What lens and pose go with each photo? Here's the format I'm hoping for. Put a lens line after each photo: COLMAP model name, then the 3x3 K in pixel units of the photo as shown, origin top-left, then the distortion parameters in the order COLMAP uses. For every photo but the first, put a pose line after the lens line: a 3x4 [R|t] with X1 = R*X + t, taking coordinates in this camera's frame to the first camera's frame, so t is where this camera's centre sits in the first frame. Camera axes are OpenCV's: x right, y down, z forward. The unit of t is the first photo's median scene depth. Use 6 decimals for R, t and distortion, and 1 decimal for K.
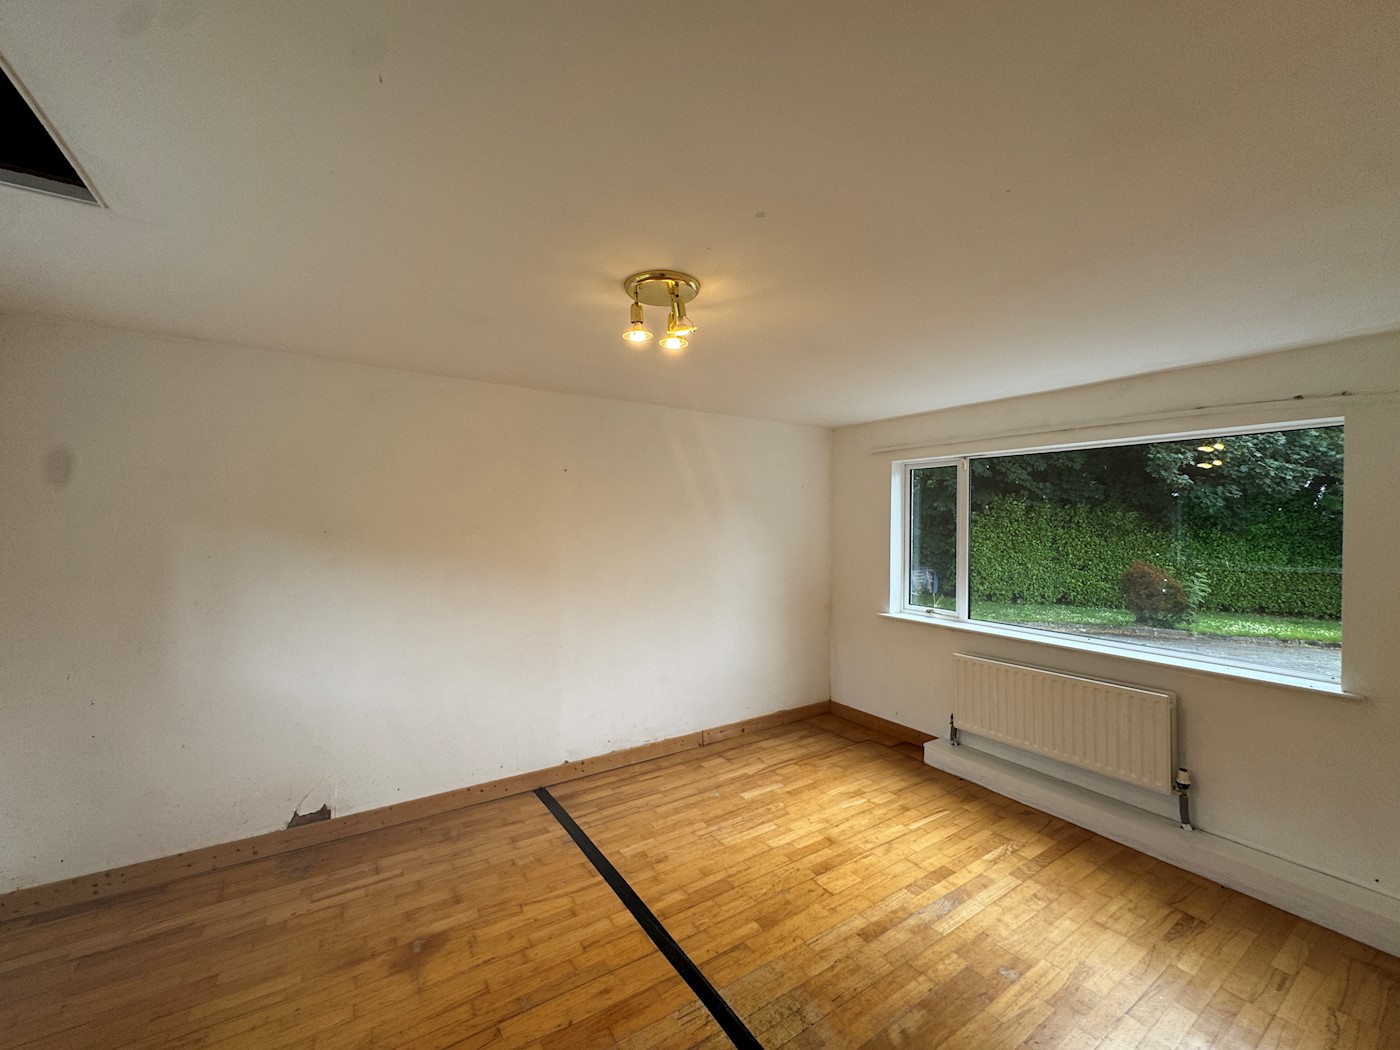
lens RADIAL K [[559.6, 0, 698.2], [0, 559.6, 525.6], [0, 0, 1]] dist [-0.005314, 0.000299]
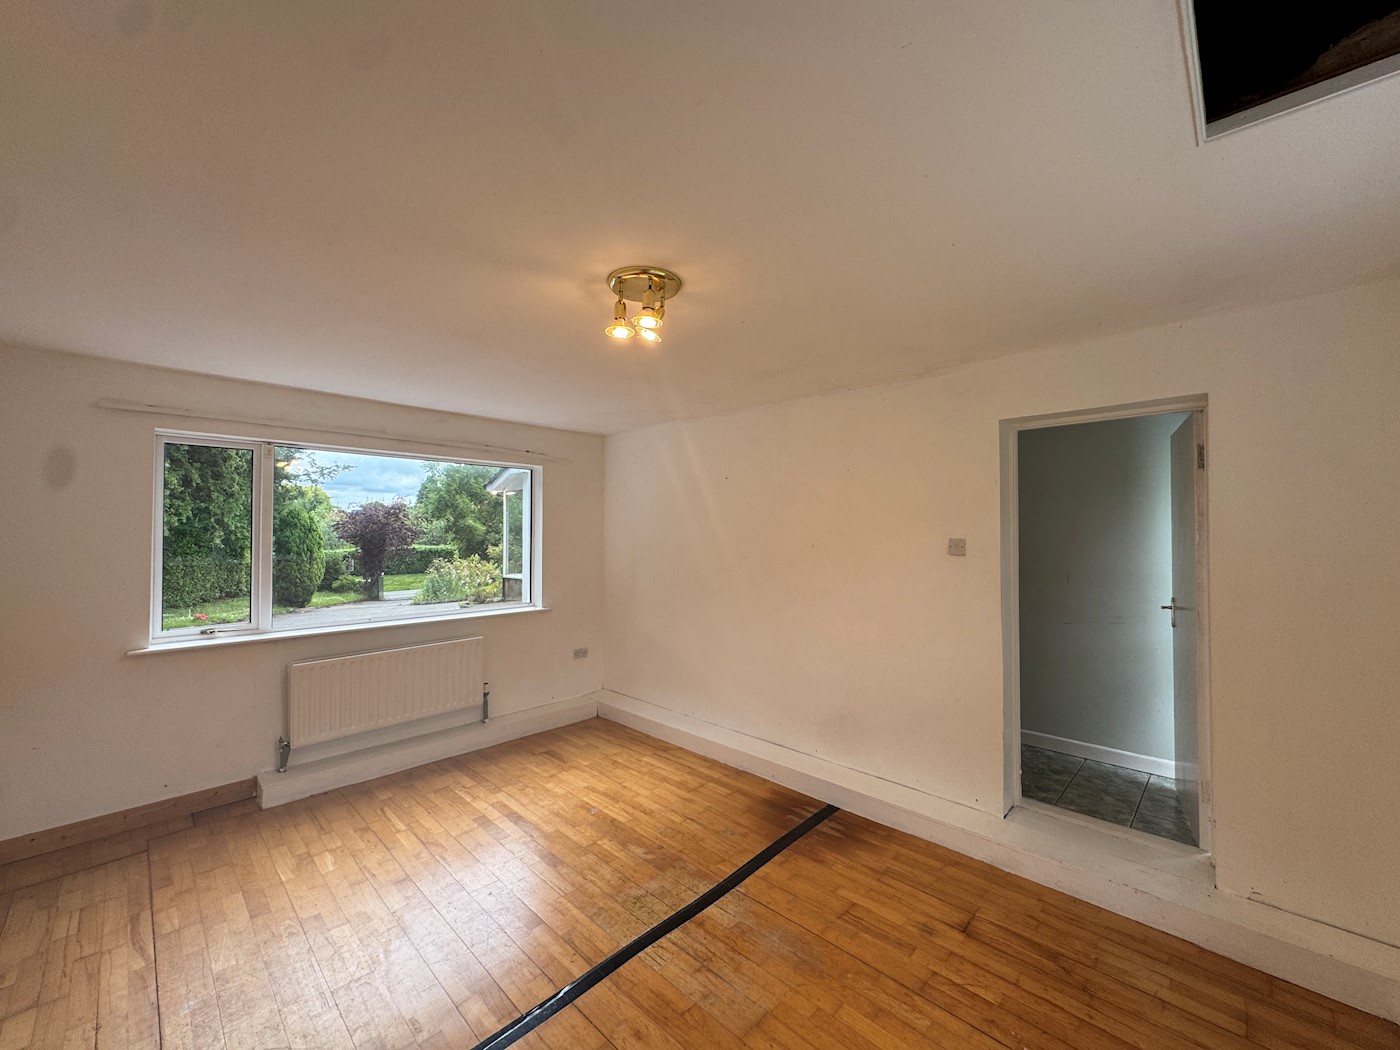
lens RADIAL K [[559.6, 0, 699.5], [0, 559.6, 522.3], [0, 0, 1]] dist [-0.005314, 0.000299]
pose [[-0.206936, 0.007335, 0.978327, -0.796038], [0.004042, 0.999970, -0.006643, 0.016192], [-0.978346, 0.002580, -0.206960, 0.810516]]
